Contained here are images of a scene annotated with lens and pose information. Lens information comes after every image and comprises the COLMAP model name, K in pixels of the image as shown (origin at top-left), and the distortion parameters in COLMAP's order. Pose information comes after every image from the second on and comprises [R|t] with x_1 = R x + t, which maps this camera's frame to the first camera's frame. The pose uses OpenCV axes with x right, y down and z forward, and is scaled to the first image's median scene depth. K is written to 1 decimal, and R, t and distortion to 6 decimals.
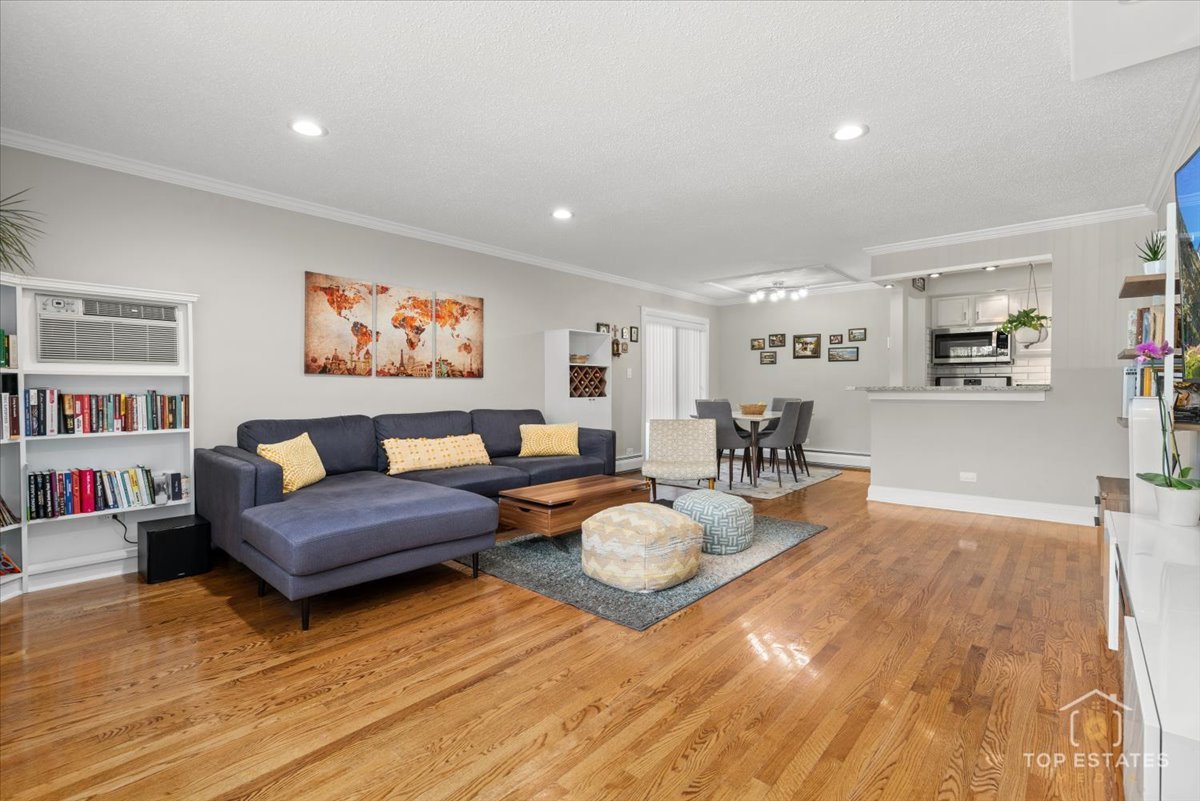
lens RADIAL K [[535.8, 0, 600.0], [0, 535.8, 400.5], [0, 0, 1]] dist [-0.002132, 0.000144]
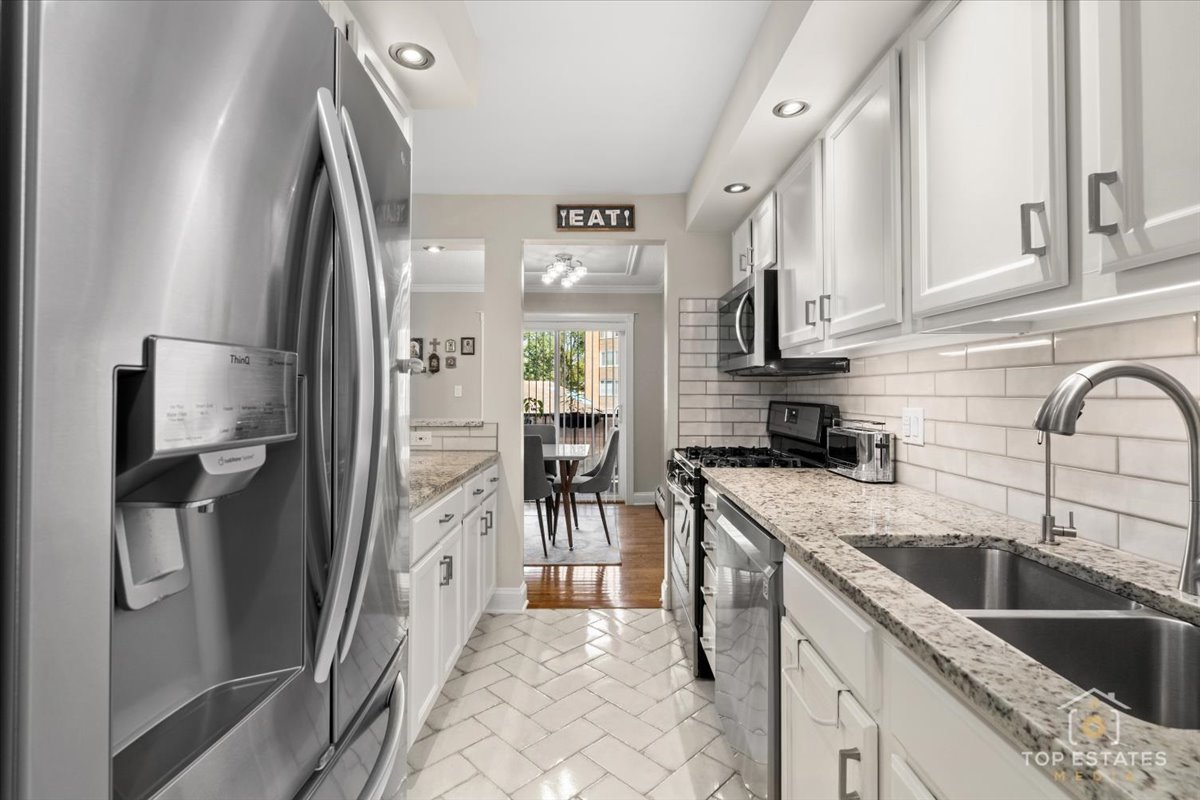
lens RADIAL K [[542.6, 0, 602.8], [0, 542.6, 388.7], [0, 0, 1]] dist [-0.002704, 0.000962]
pose [[0.674140, -0.002964, -0.738598, 0.847540], [-0.020793, 0.999519, -0.022990, -0.039377], [0.738311, 0.030856, 0.673755, 0.572538]]
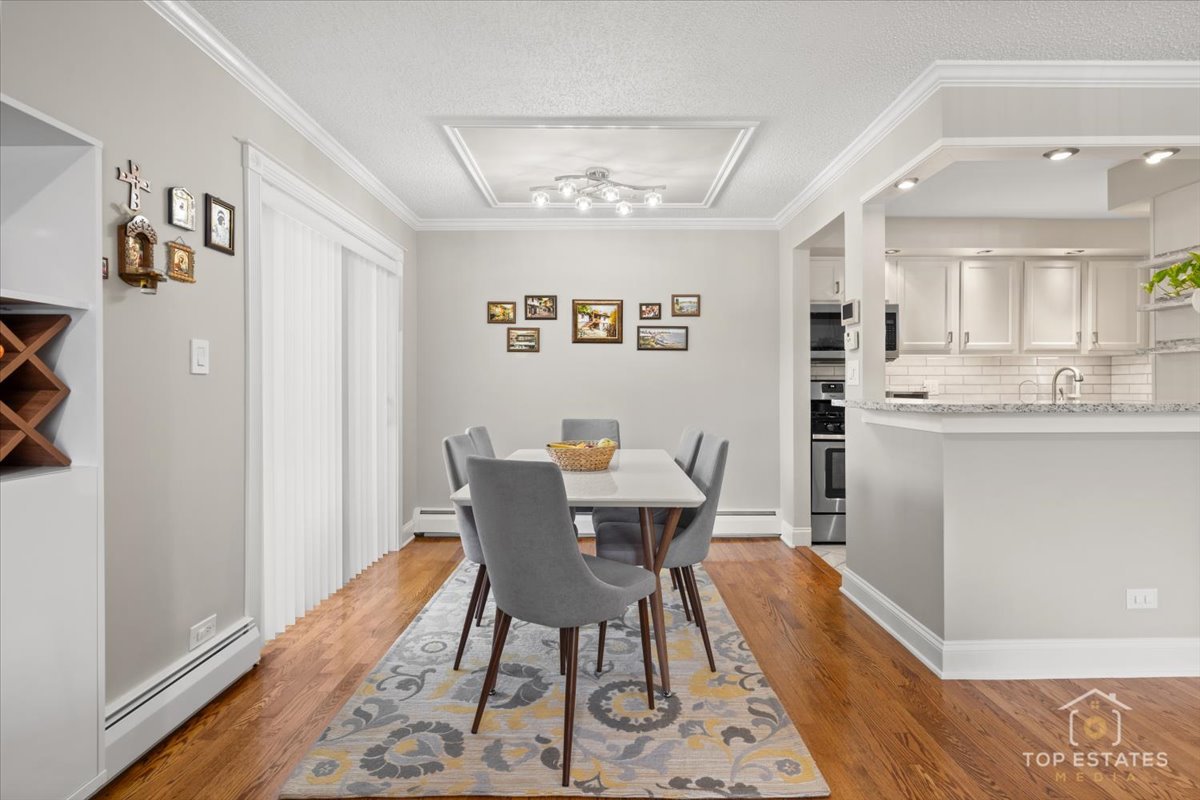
lens RADIAL K [[542.6, 0, 602.8], [0, 542.6, 388.7], [0, 0, 1]] dist [-0.002704, 0.000962]
pose [[0.745797, -0.002453, 0.666168, 0.022184], [0.018094, 0.999699, -0.016576, -0.024936], [-0.665927, 0.024416, 0.745617, 0.636118]]
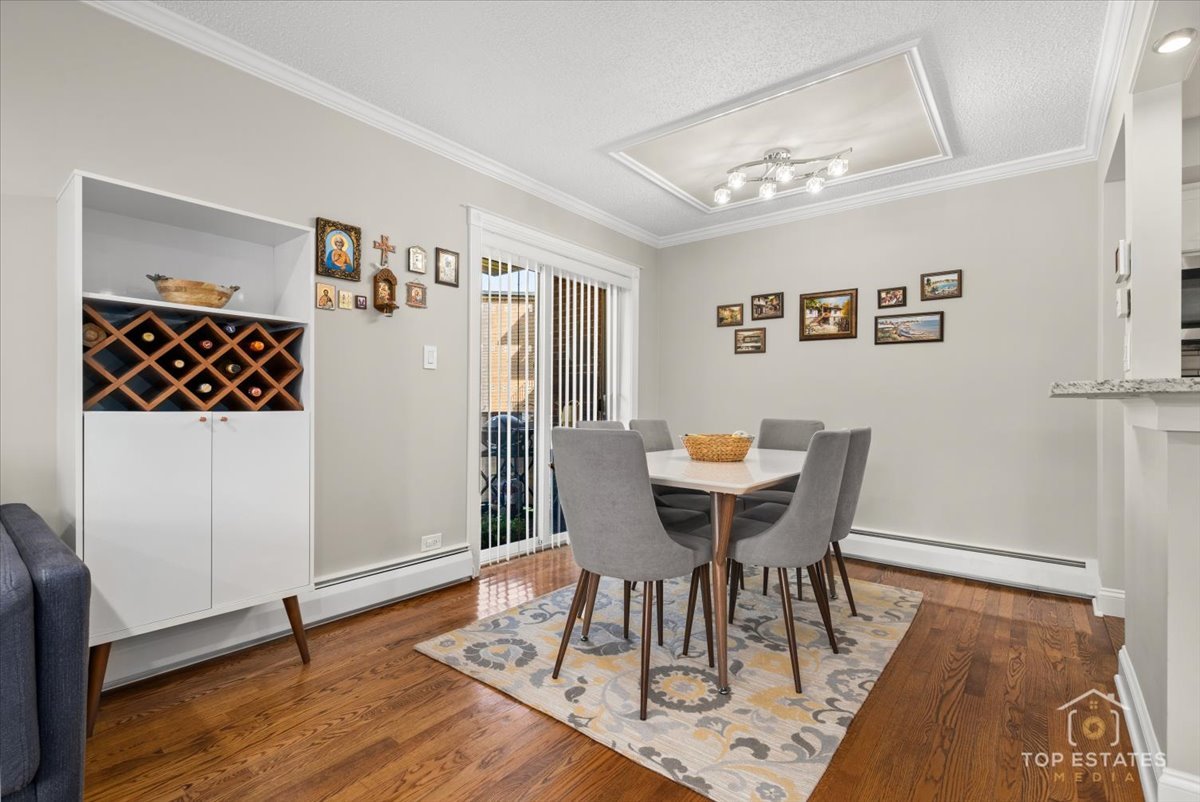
lens RADIAL K [[545.9, 0, 600.2], [0, 545.9, 407.6], [0, 0, 1]] dist [-0.002158, 0.001056]
pose [[0.998385, 0.011411, 0.055644, 0.162421], [-0.010263, 0.999730, -0.020870, -0.003535], [-0.055867, 0.020265, 0.998233, 0.555656]]
